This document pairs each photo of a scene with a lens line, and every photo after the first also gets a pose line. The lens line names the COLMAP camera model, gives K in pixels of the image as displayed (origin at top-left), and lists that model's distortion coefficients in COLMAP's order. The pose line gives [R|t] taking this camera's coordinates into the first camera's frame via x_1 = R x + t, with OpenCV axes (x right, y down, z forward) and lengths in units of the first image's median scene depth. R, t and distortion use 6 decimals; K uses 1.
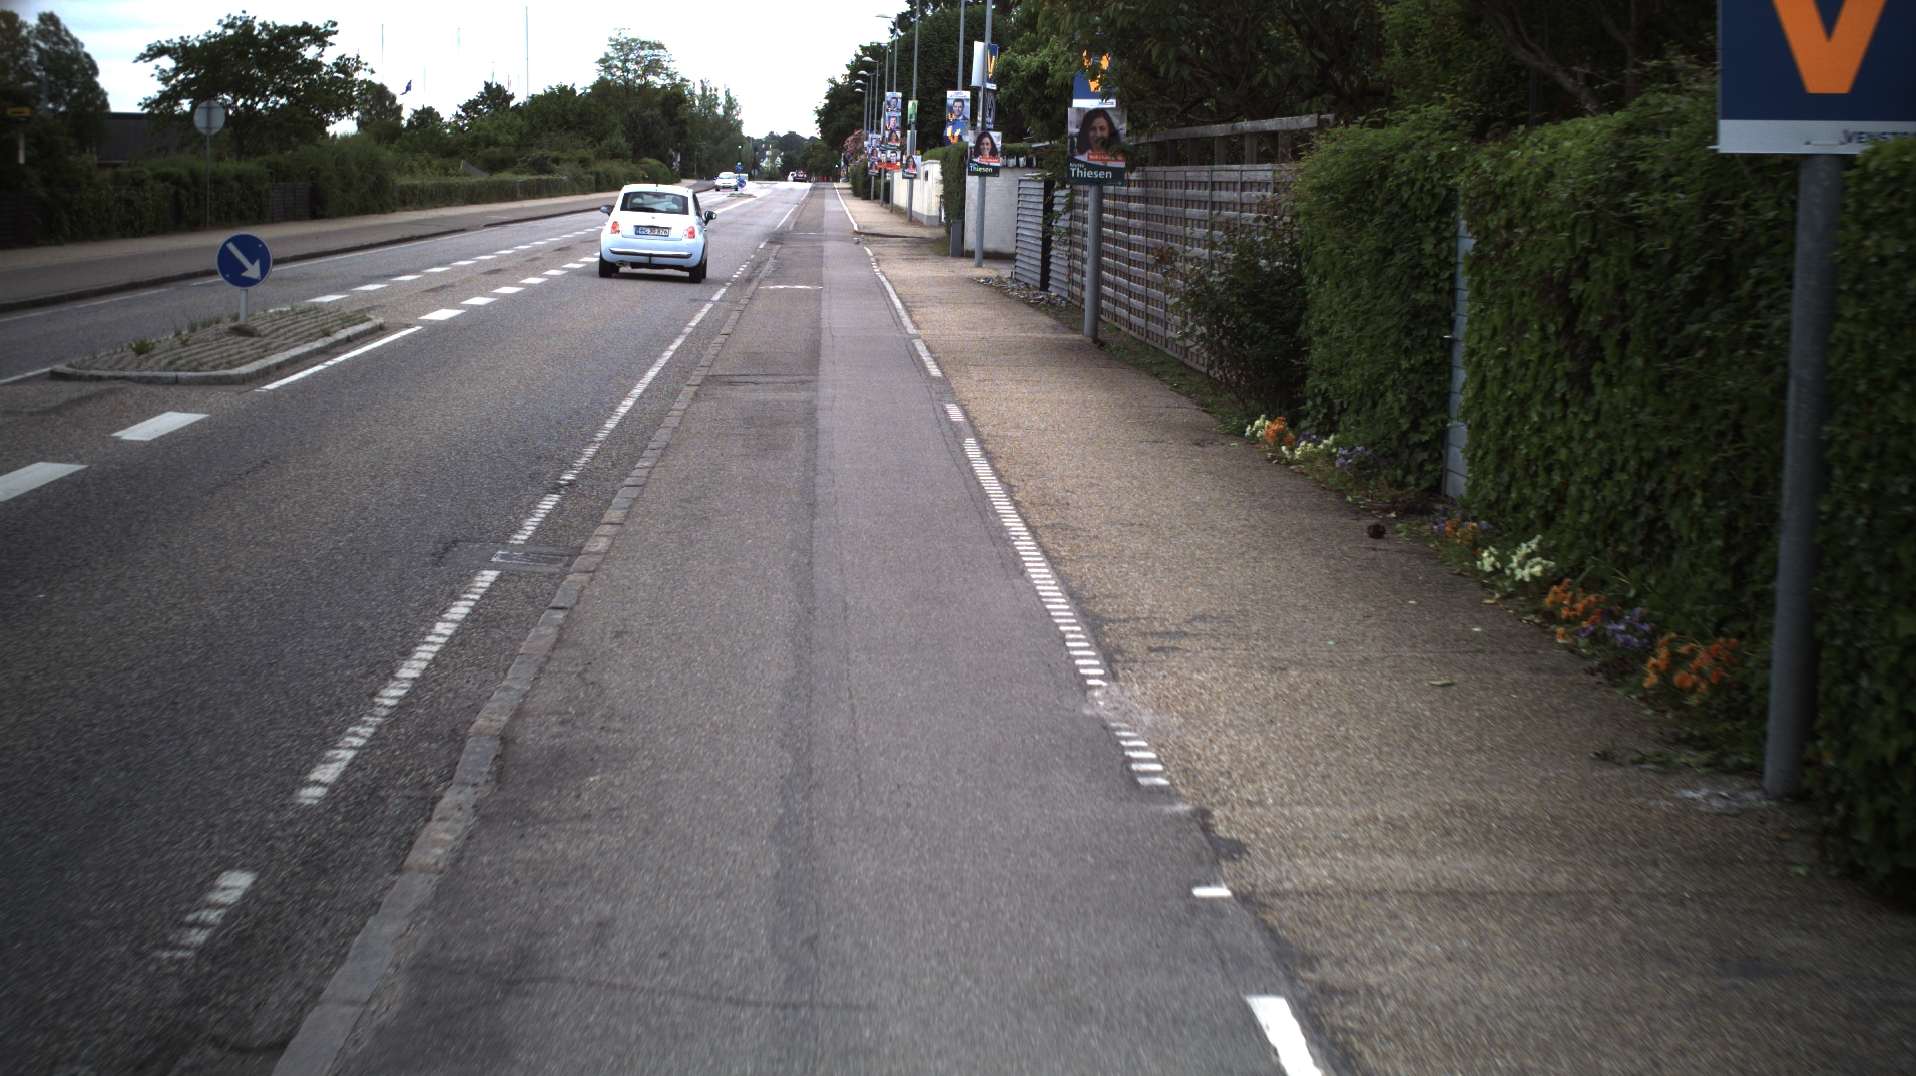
lens RADIAL K [[3510.5, 0, 958.0], [0, 3510.5, 538.0], [0, 0, 1]] dist [-0.285570, 0.375868]
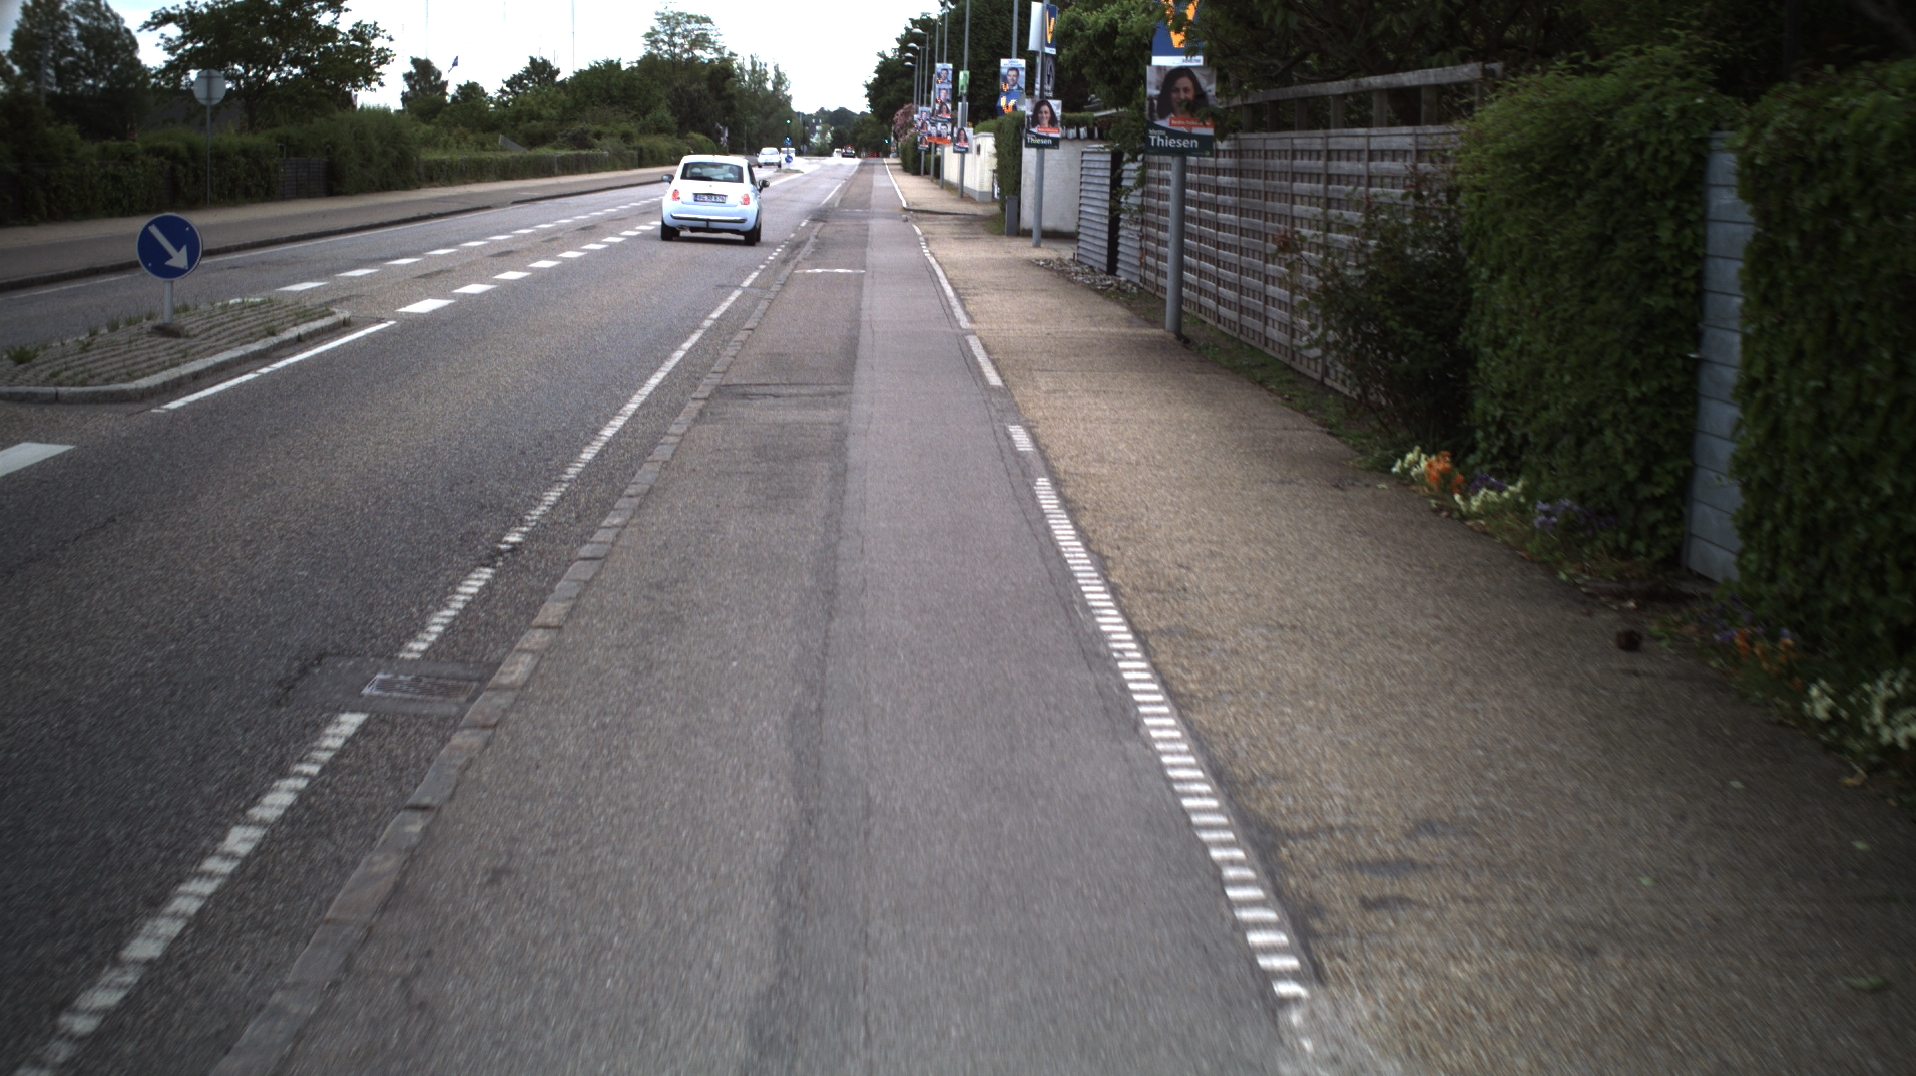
lens RADIAL K [[3510.5, 0, 958.0], [0, 3510.5, 538.0], [0, 0, 1]] dist [-0.285570, 0.375868]
pose [[0.999895, -0.000344, -0.014517, -0.001968], [0.000445, 0.999976, 0.006890, -0.010064], [0.014514, -0.006896, 0.999871, 0.109497]]
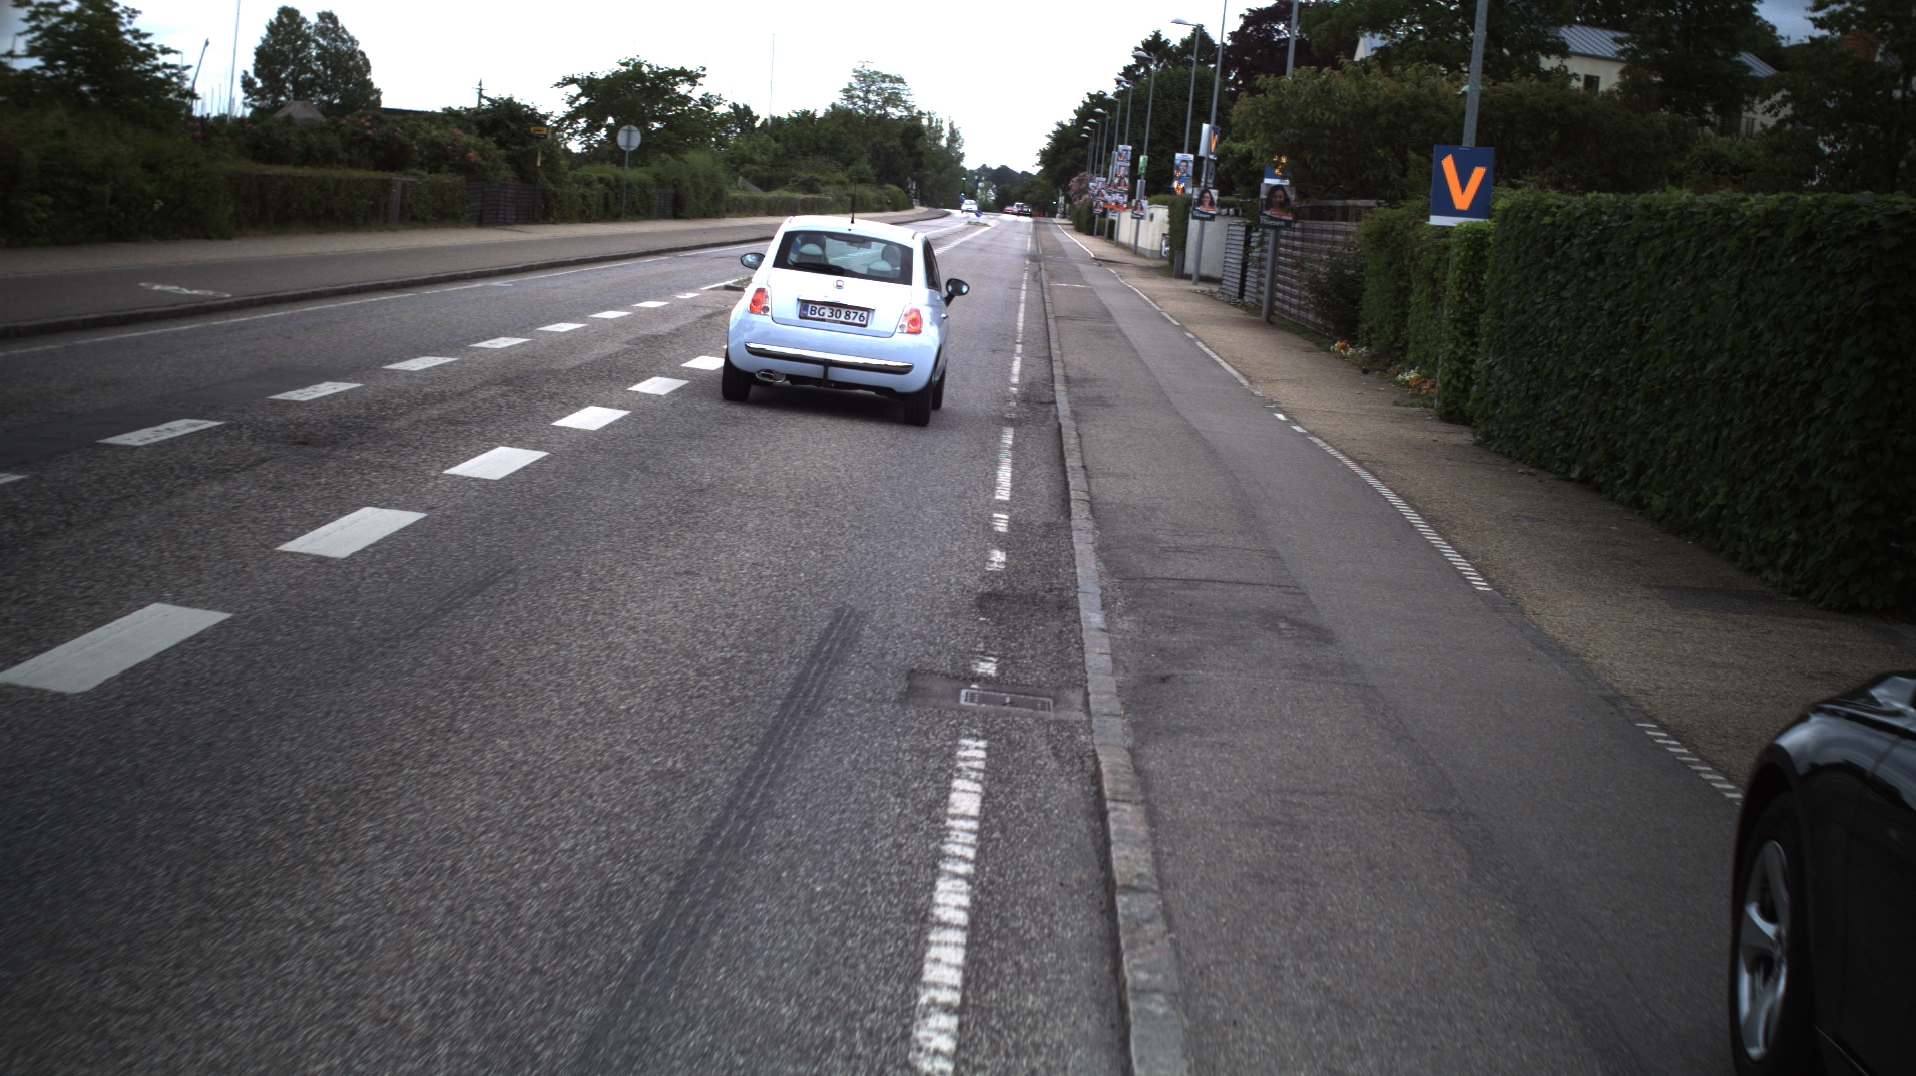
lens RADIAL K [[3510.5, 0, 958.0], [0, 3510.5, 538.0], [0, 0, 1]] dist [-0.285570, 0.375868]
pose [[0.996285, 0.067964, -0.052882, -0.010578], [-0.068518, 0.997612, -0.008734, 0.057476], [0.052163, 0.012325, 0.998563, -0.544063]]
